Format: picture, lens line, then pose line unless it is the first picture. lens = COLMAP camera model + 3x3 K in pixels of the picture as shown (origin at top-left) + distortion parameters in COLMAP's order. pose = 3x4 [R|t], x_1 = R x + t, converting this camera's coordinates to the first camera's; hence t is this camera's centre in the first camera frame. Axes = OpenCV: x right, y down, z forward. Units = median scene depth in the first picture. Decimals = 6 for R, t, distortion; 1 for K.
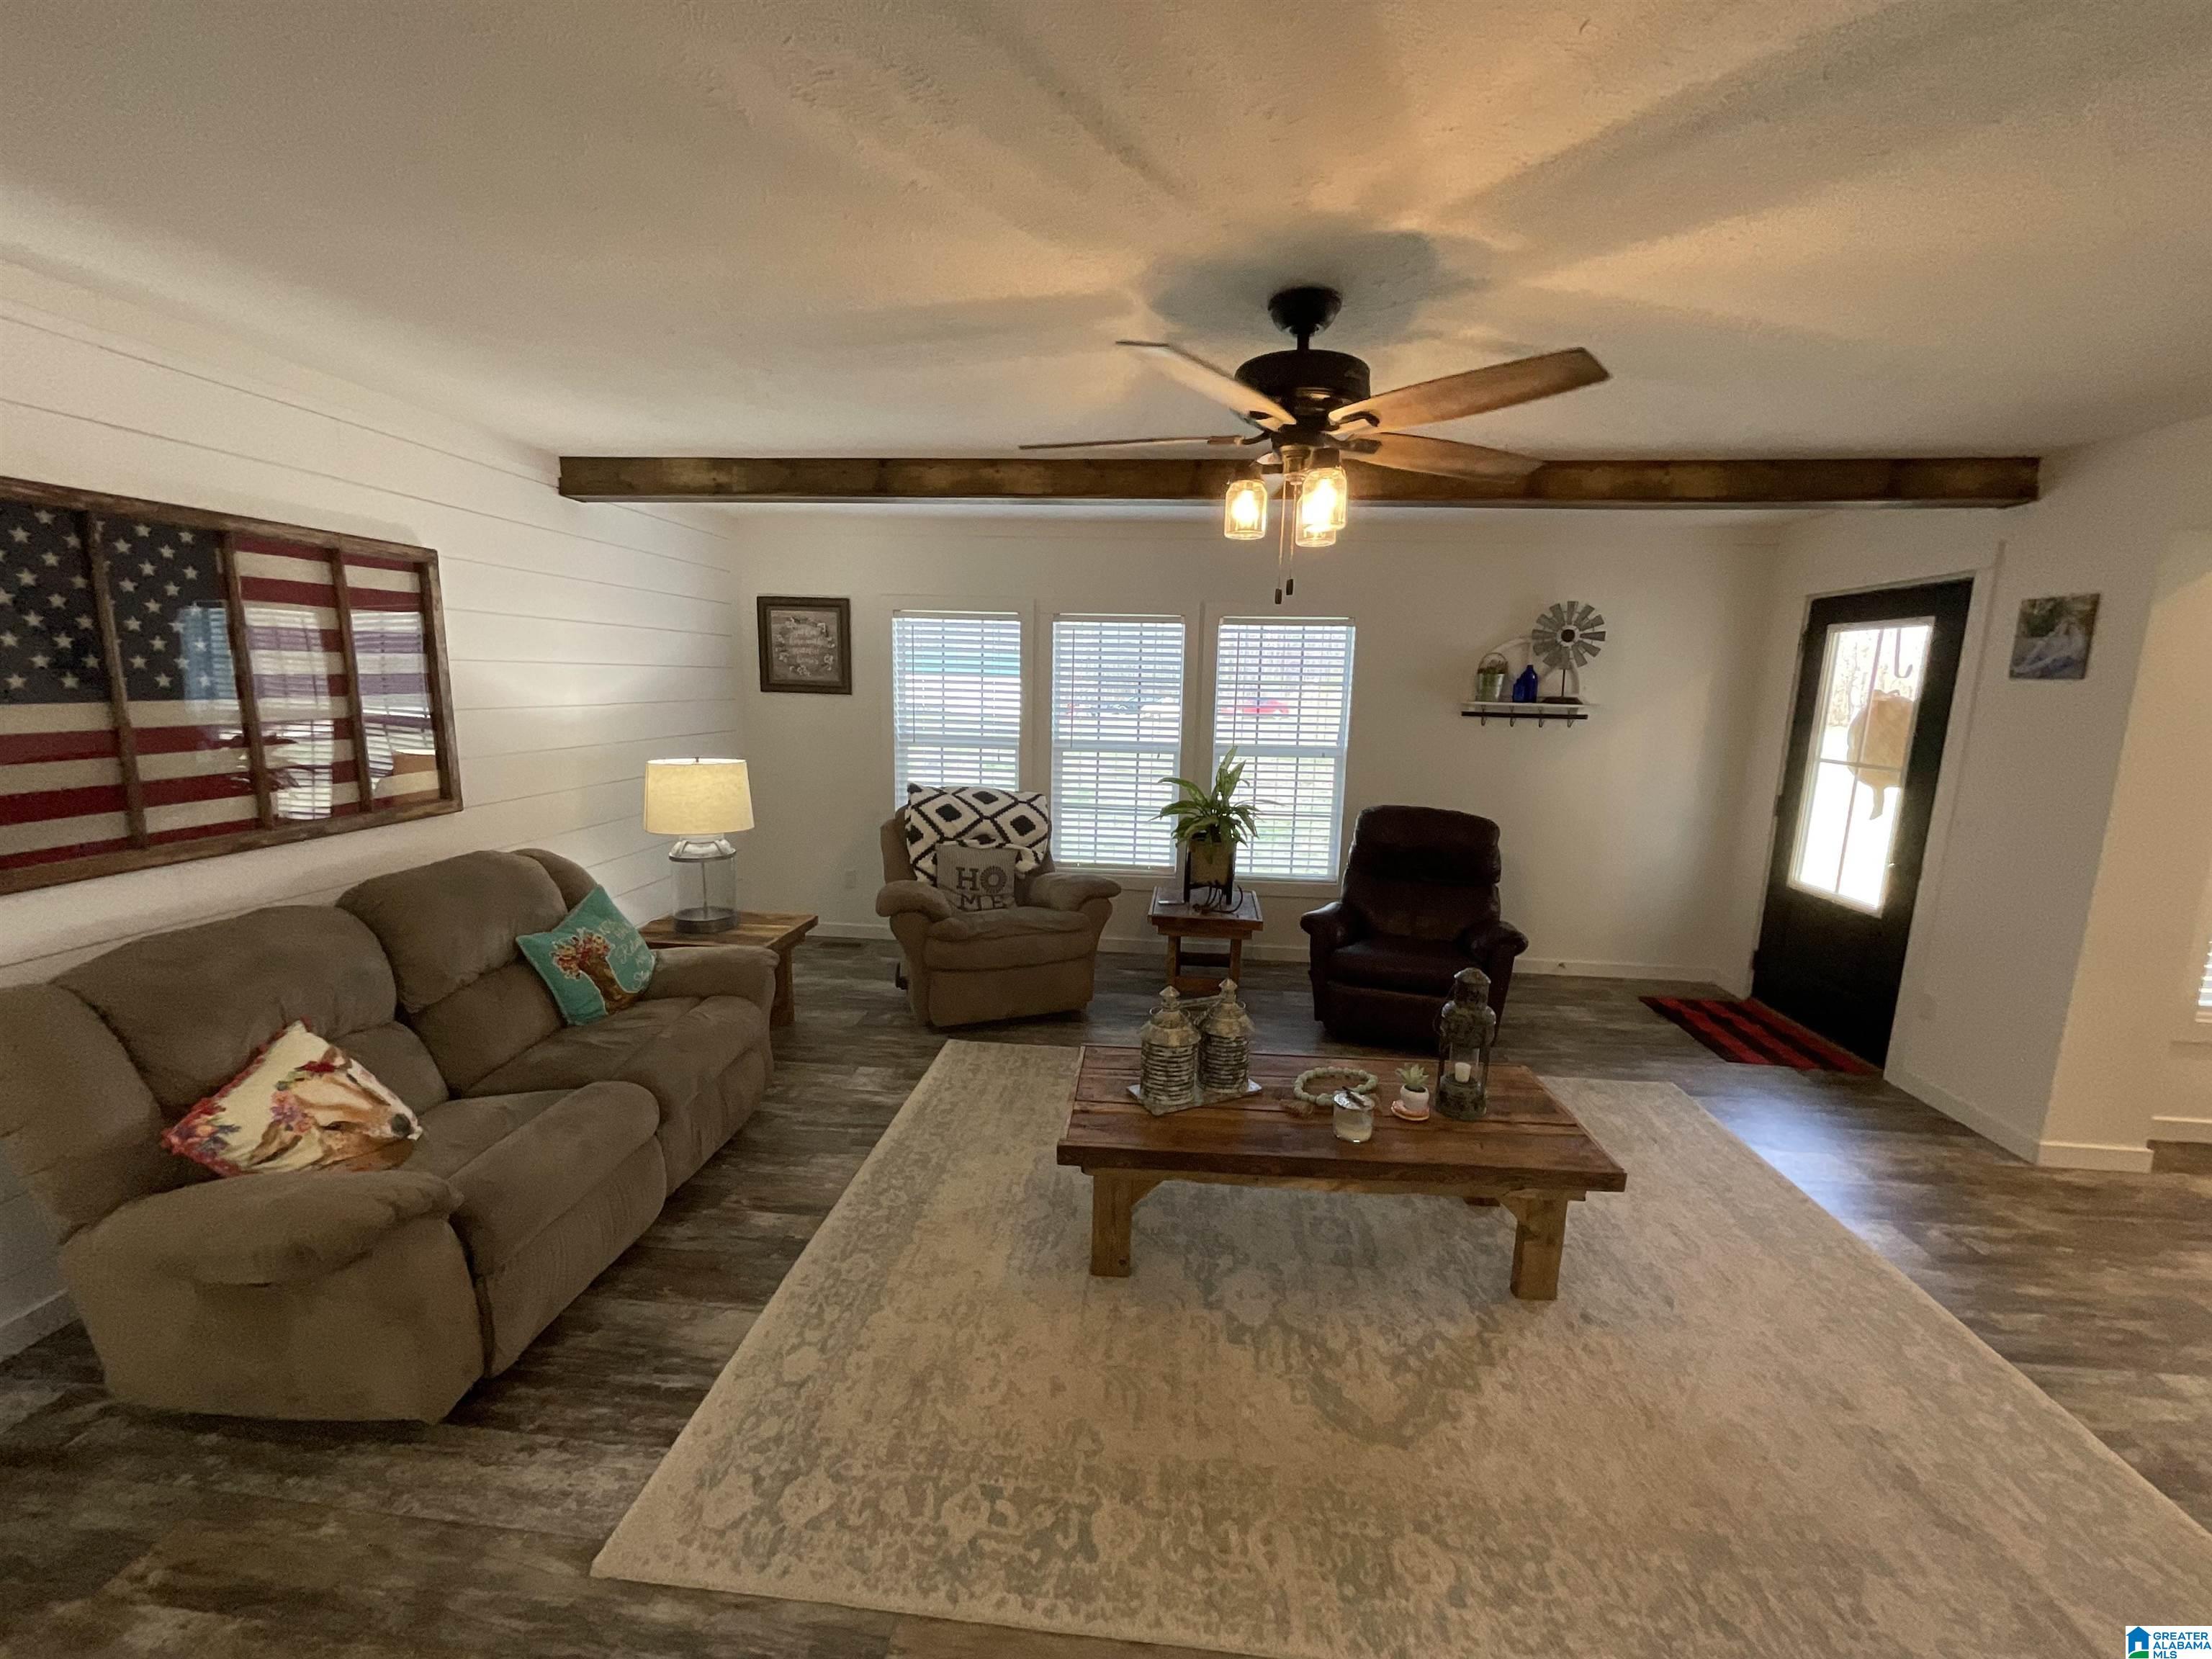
lens RADIAL K [[897.4, 0, 1102.2], [0, 897.4, 829.5], [0, 0, 1]] dist [-0.000871, -0.000226]
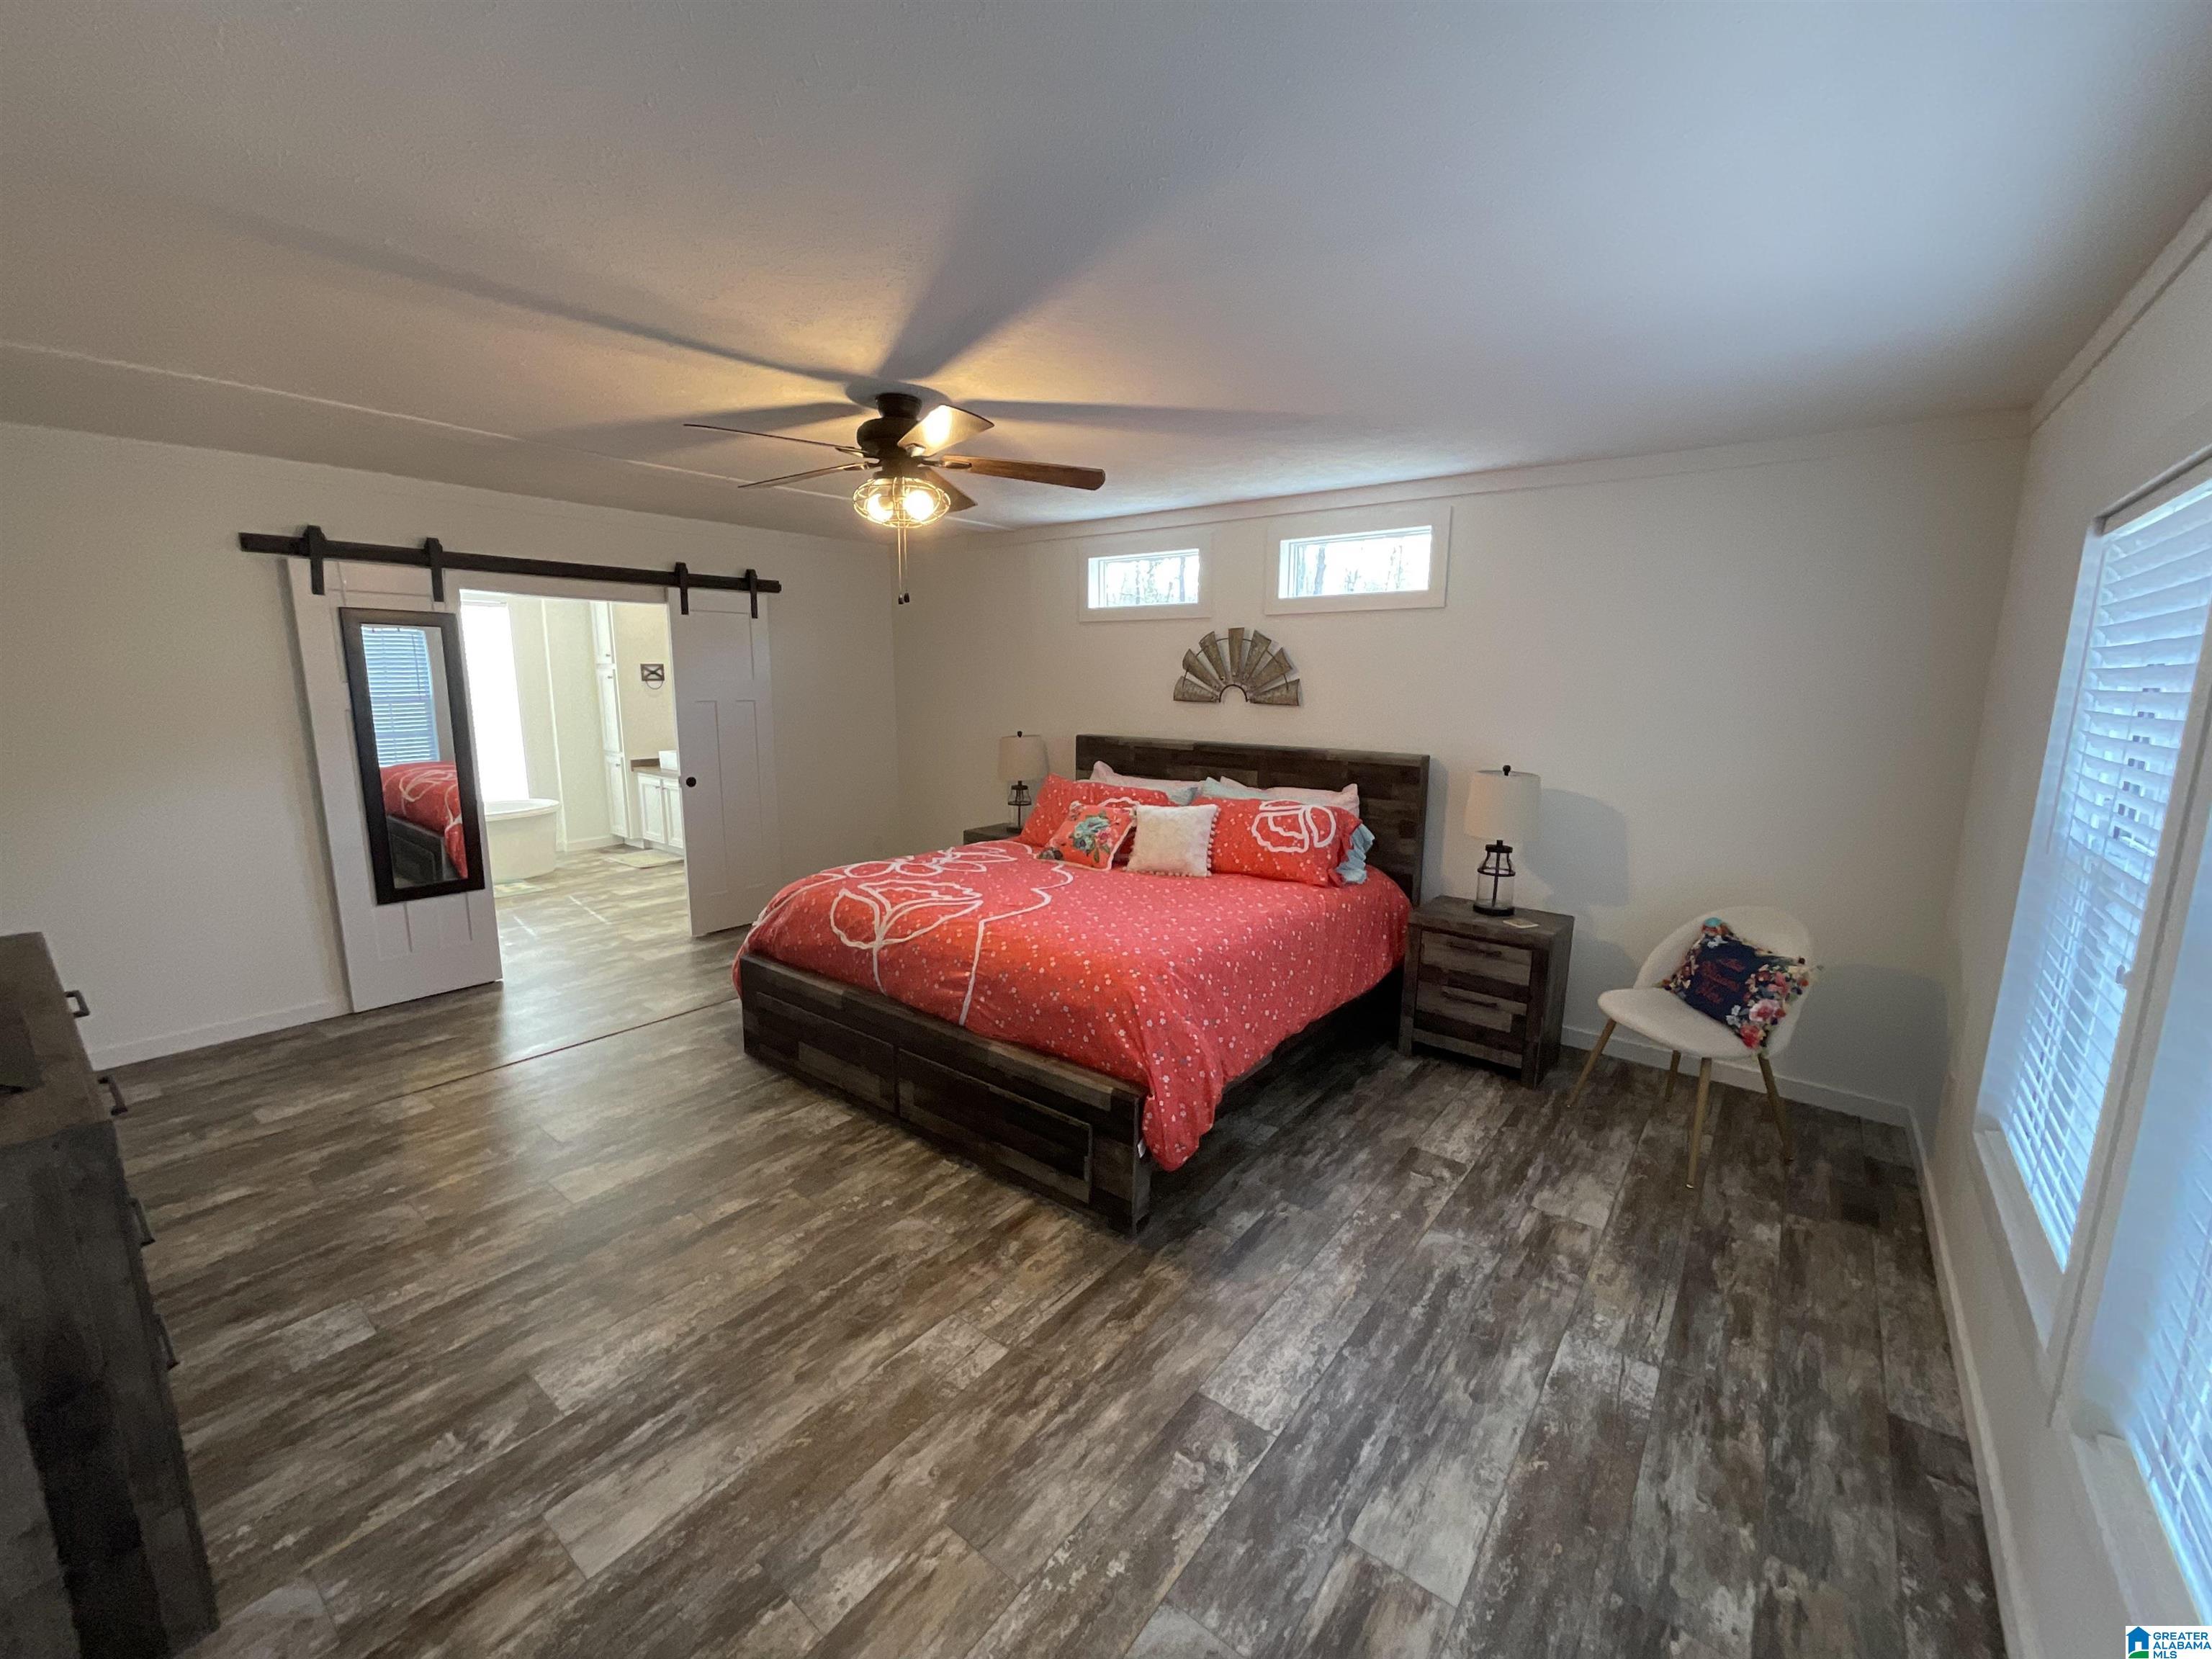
lens RADIAL K [[897.4, 0, 1101.9], [0, 897.4, 825.2], [0, 0, 1]] dist [-0.000871, -0.000226]
pose [[-0.539680, 0.117141, -0.833681, 0.981211], [-0.159715, 0.958042, 0.238006, -0.199384], [0.826582, 0.261598, -0.498326, 1.314572]]
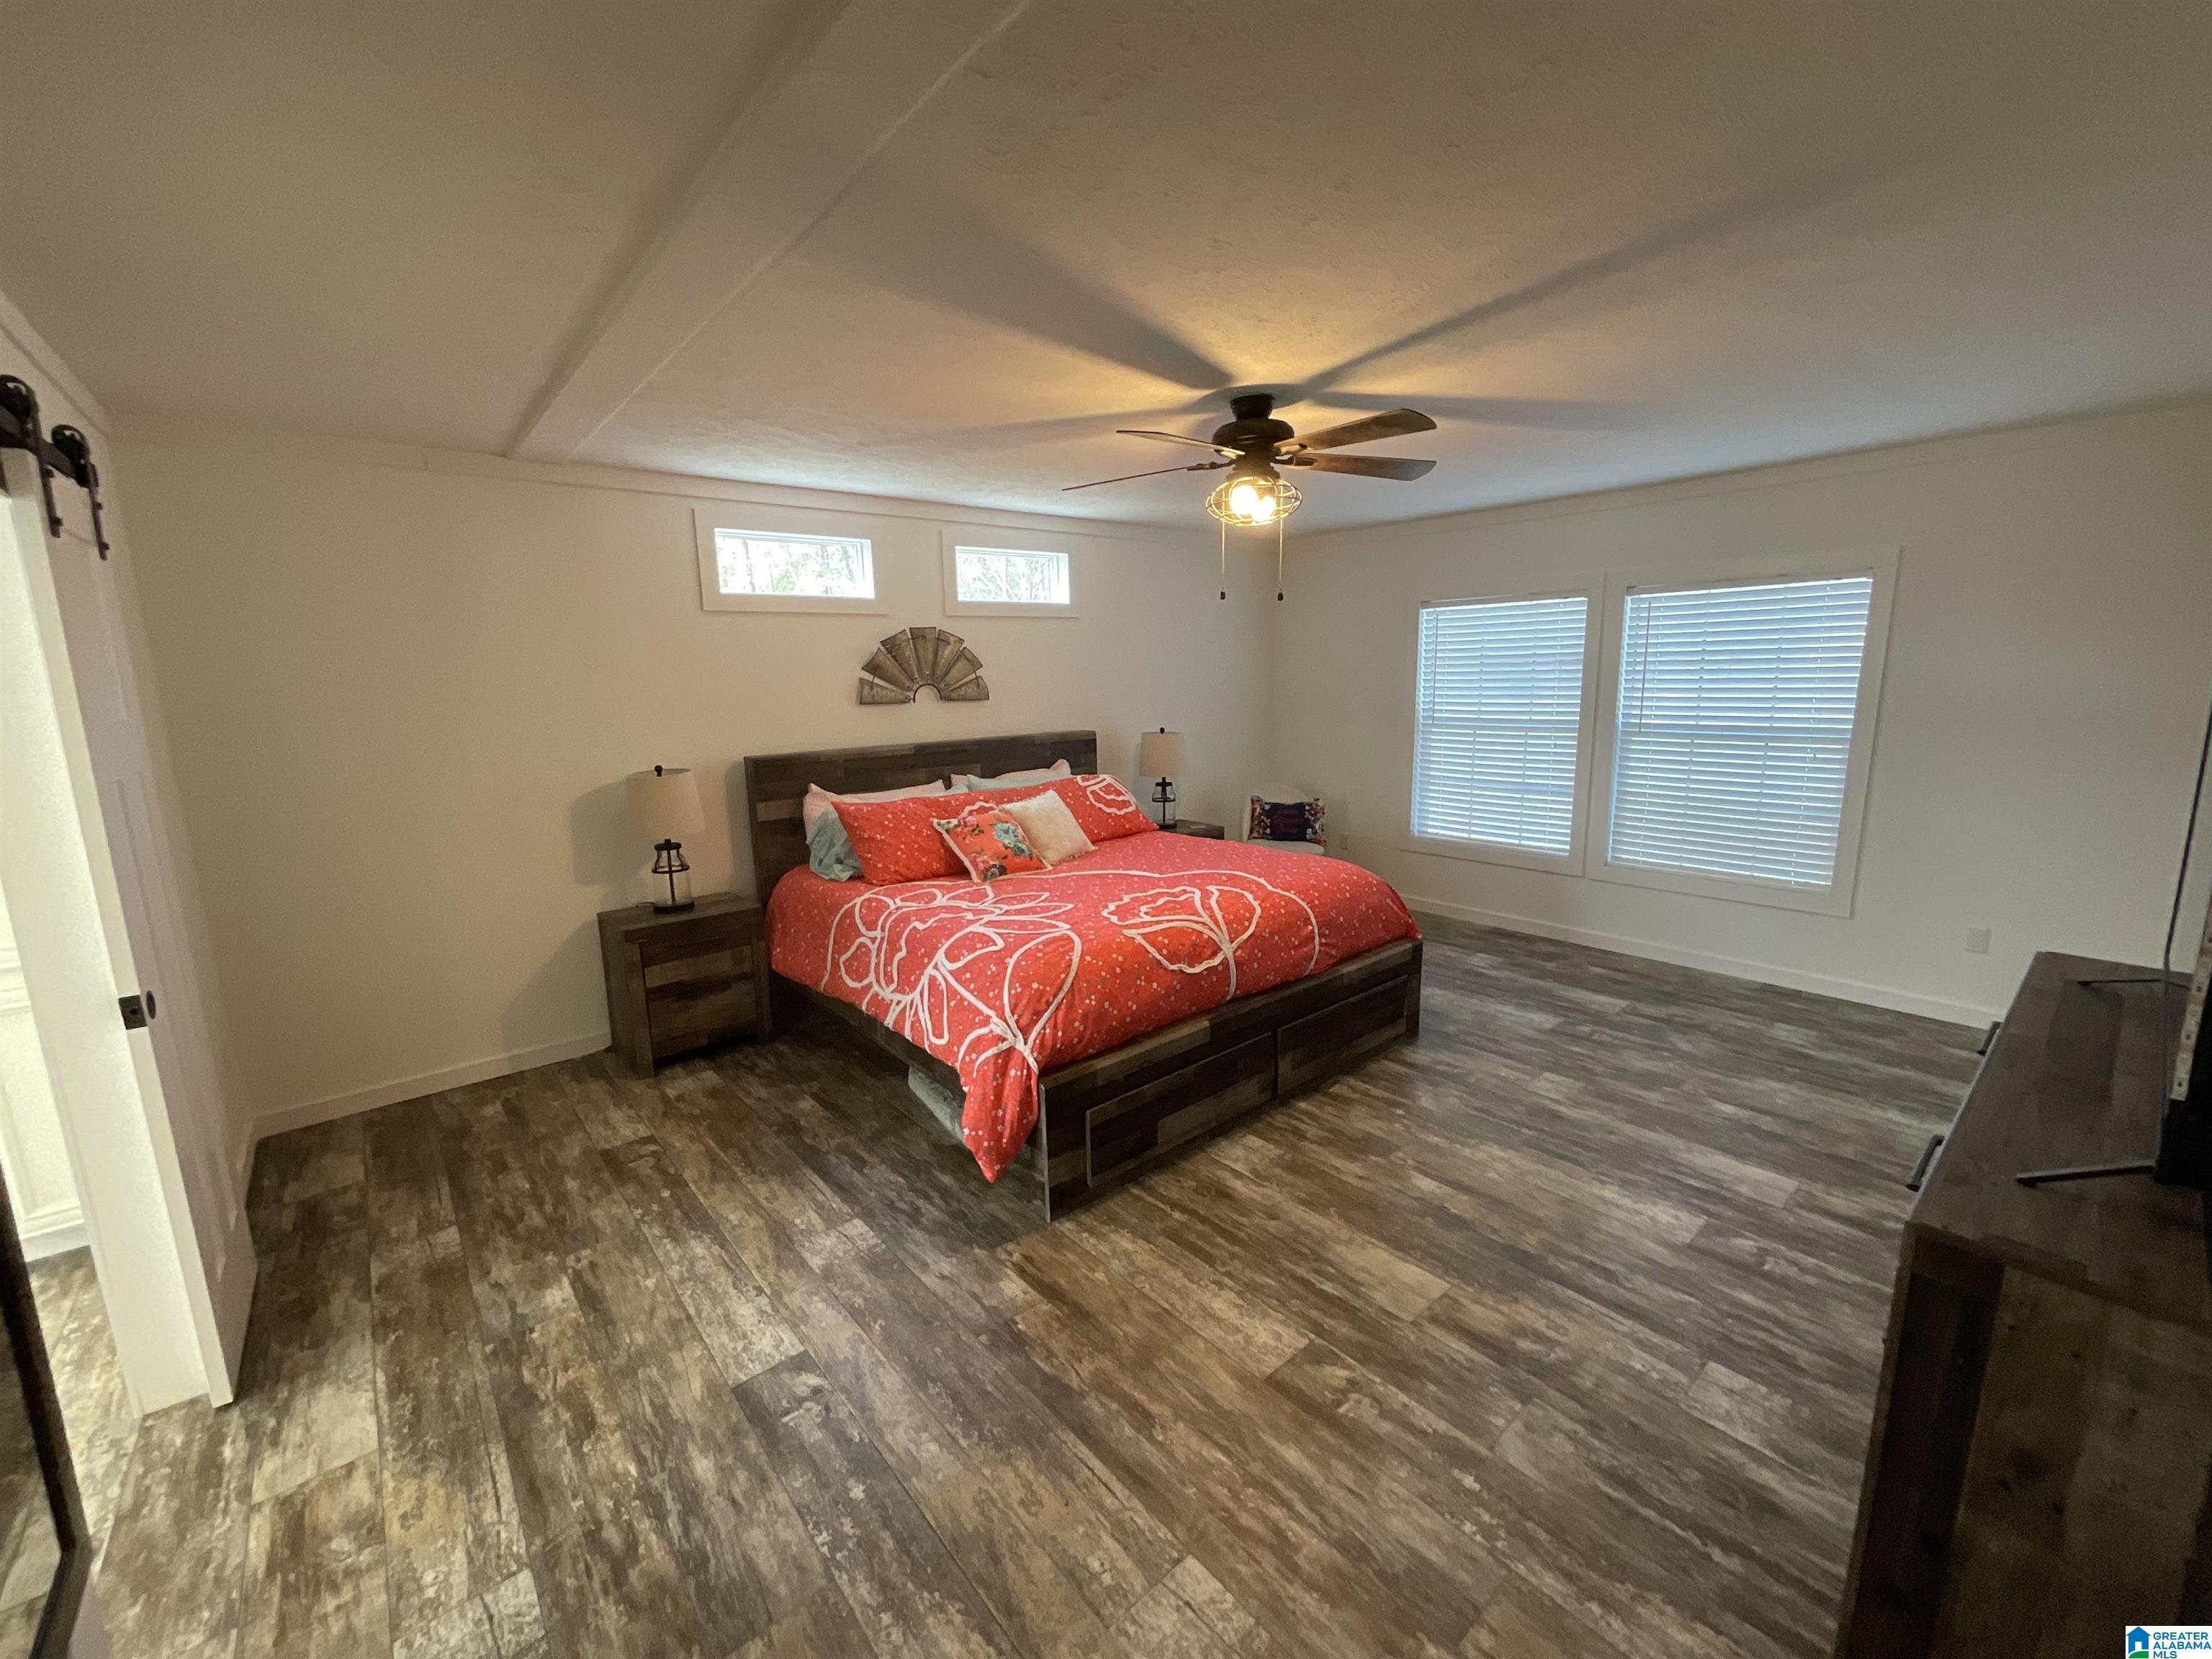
lens RADIAL K [[897.4, 0, 1095.6], [0, 897.4, 843.0], [0, 0, 1]] dist [-0.000871, -0.000226]
pose [[0.710041, 0.096662, -0.697494, 0.861332], [-0.078703, 0.995221, 0.057803, 0.037366], [0.699748, 0.013852, 0.714255, -0.094840]]
